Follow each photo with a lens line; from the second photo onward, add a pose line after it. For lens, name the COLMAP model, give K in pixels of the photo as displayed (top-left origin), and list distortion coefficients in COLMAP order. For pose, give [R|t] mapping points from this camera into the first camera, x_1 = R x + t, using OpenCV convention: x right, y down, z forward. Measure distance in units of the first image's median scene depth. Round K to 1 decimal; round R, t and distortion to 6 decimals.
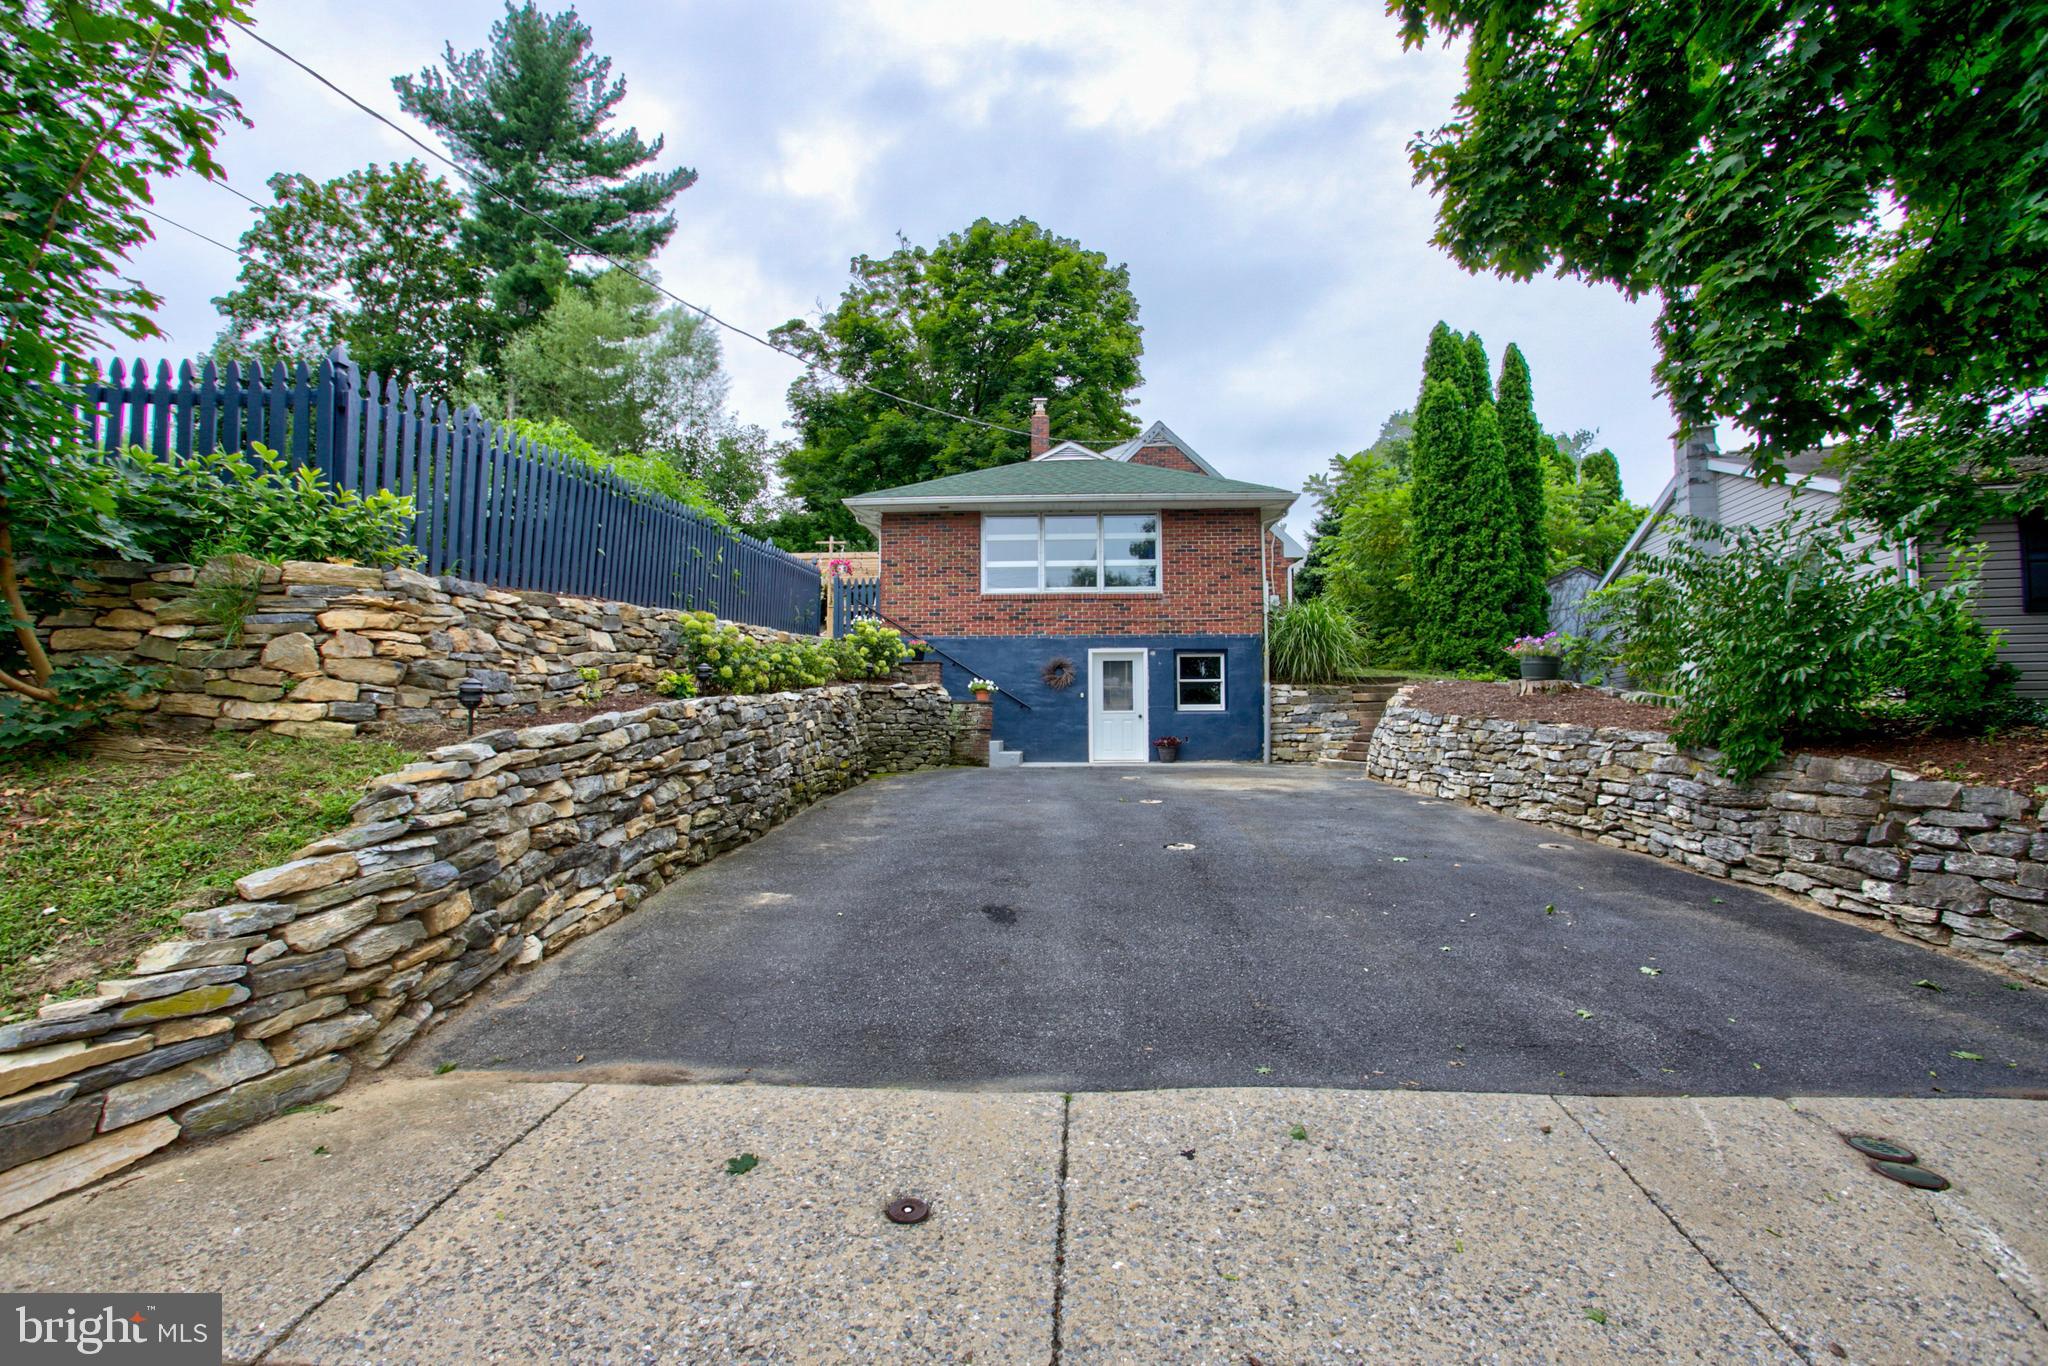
lens RADIAL K [[1001.4, 0, 1019.5], [0, 1001.4, 695.3], [0, 0, 1]] dist [-0.032145, 0.020050]
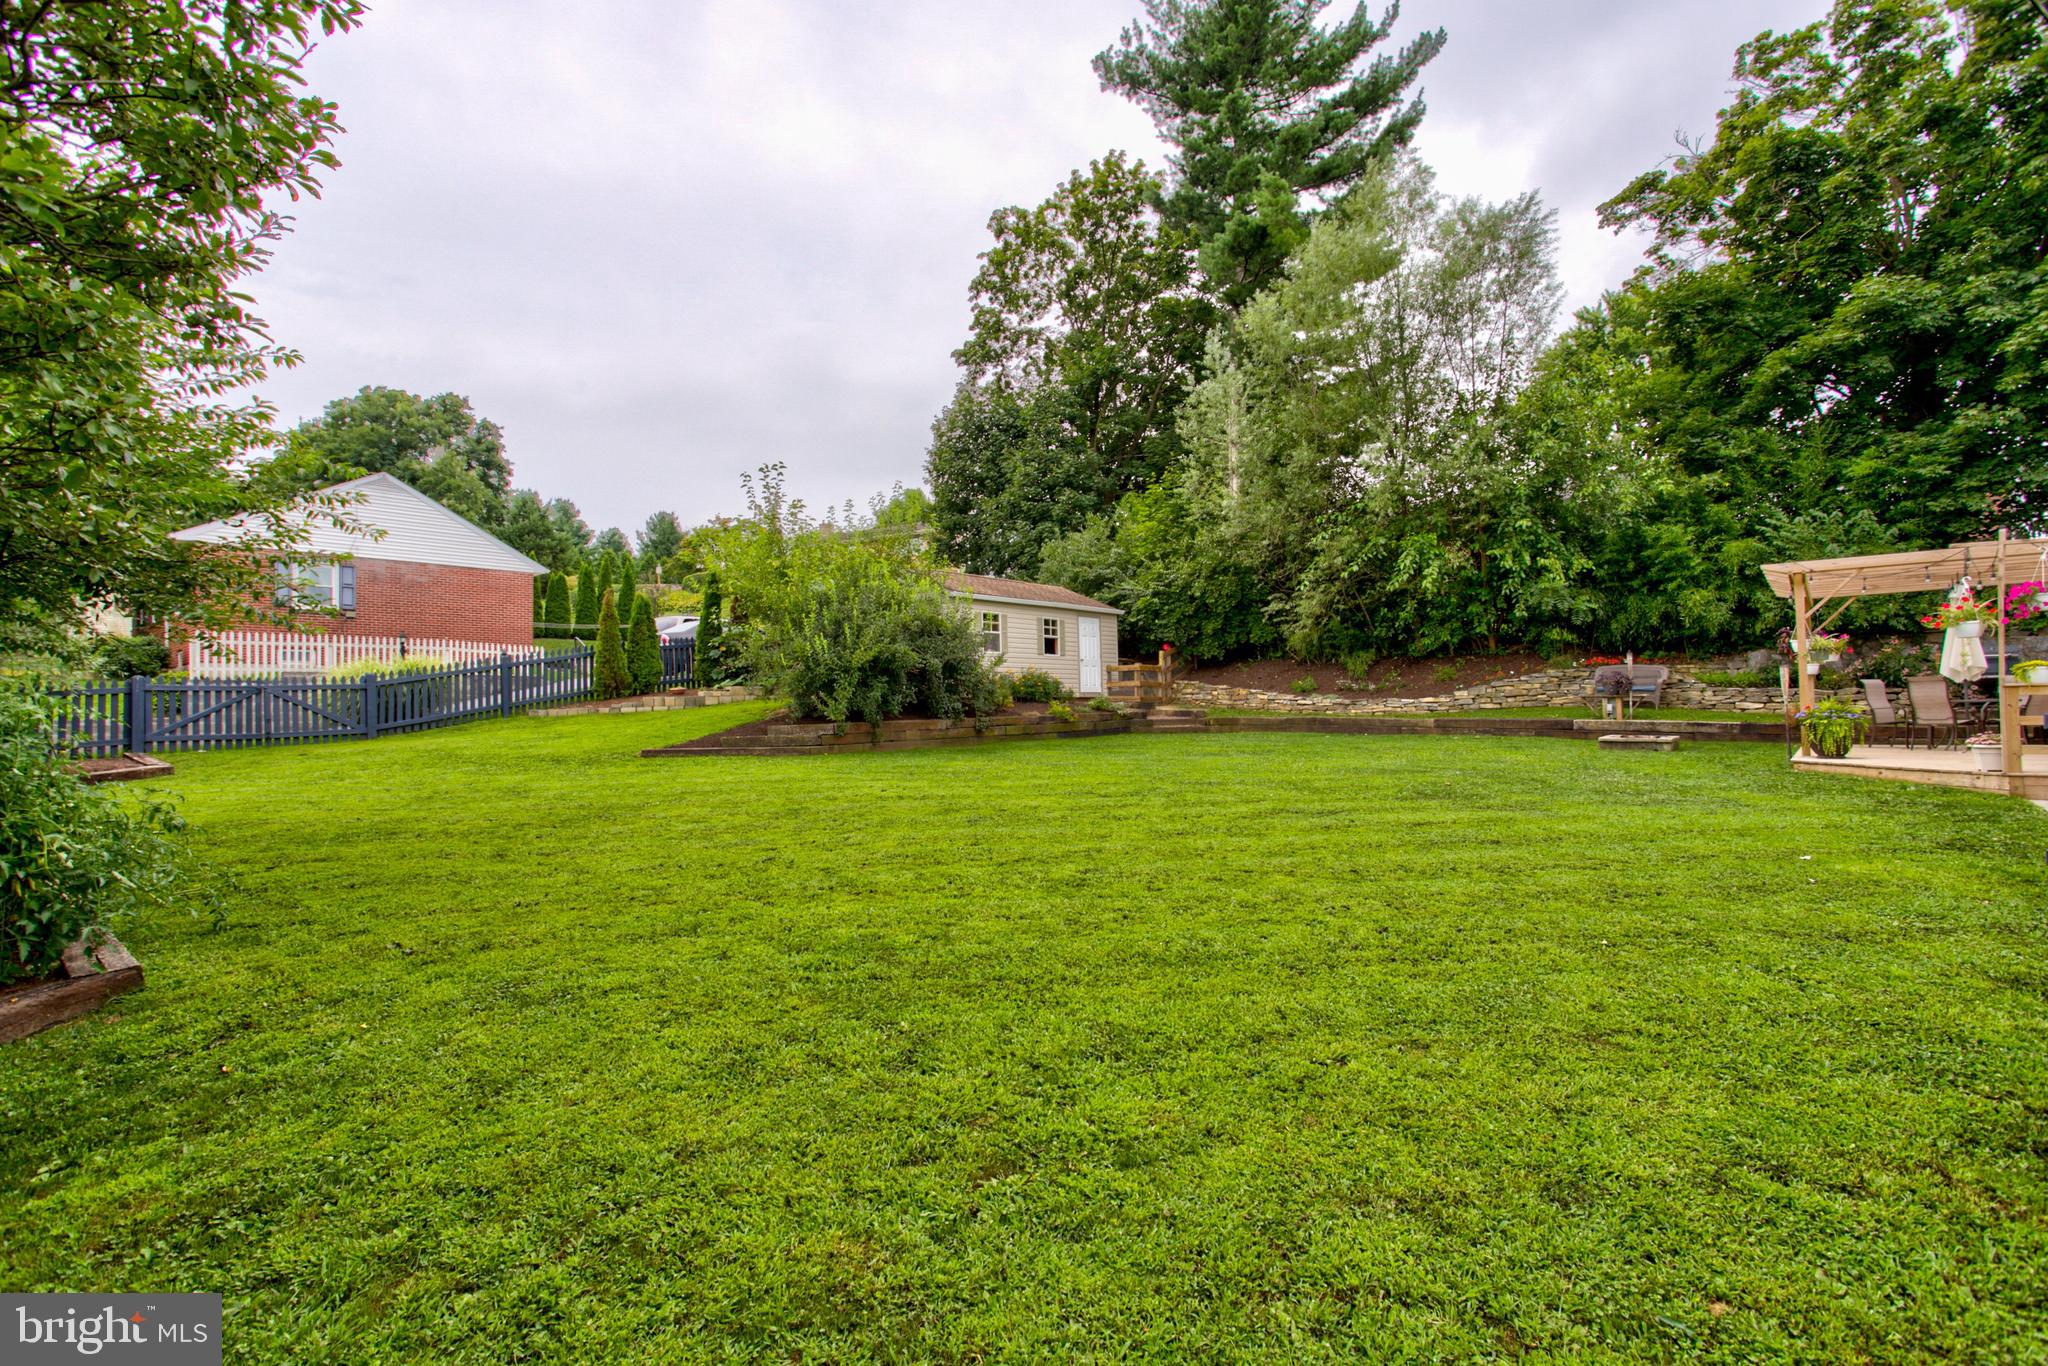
lens RADIAL K [[1001.4, 0, 1019.5], [0, 1001.4, 695.3], [0, 0, 1]] dist [-0.032145, 0.020050]
pose [[0.800681, -0.023511, -0.598630, -0.136352], [0.042762, 0.998924, 0.017964, -0.055389], [0.597563, -0.039982, 0.800824, 0.183243]]
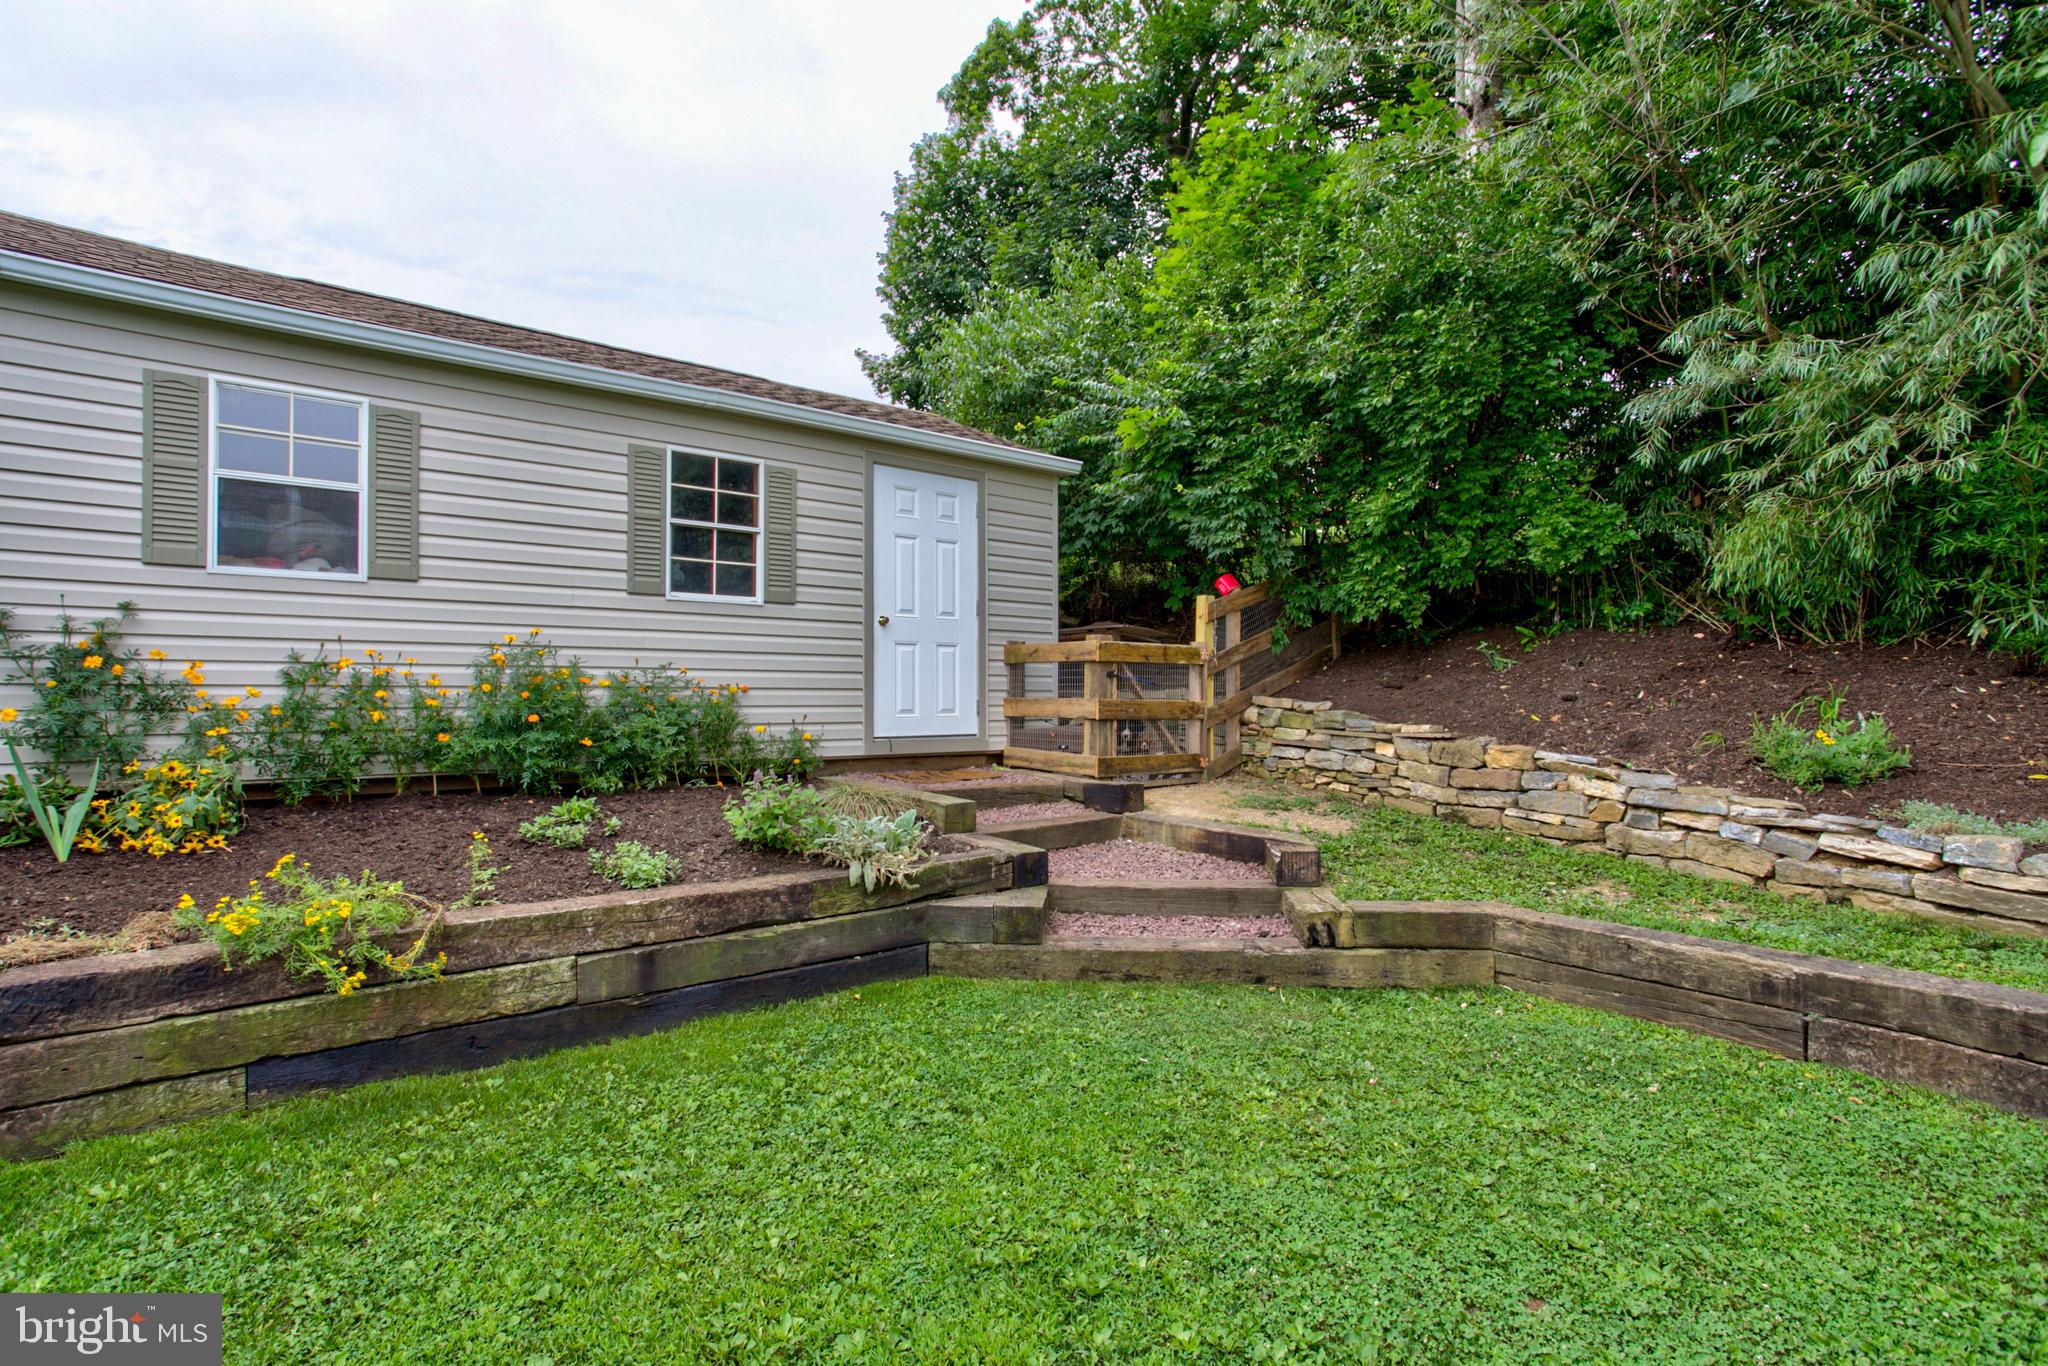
lens RADIAL K [[1001.4, 0, 1019.5], [0, 1001.4, 695.3], [0, 0, 1]] dist [-0.032145, 0.020050]
pose [[0.675100, 0.006423, -0.737698, -0.337296], [0.025144, 0.999181, 0.031710, -0.056517], [0.737297, -0.039956, 0.674386, 0.612698]]
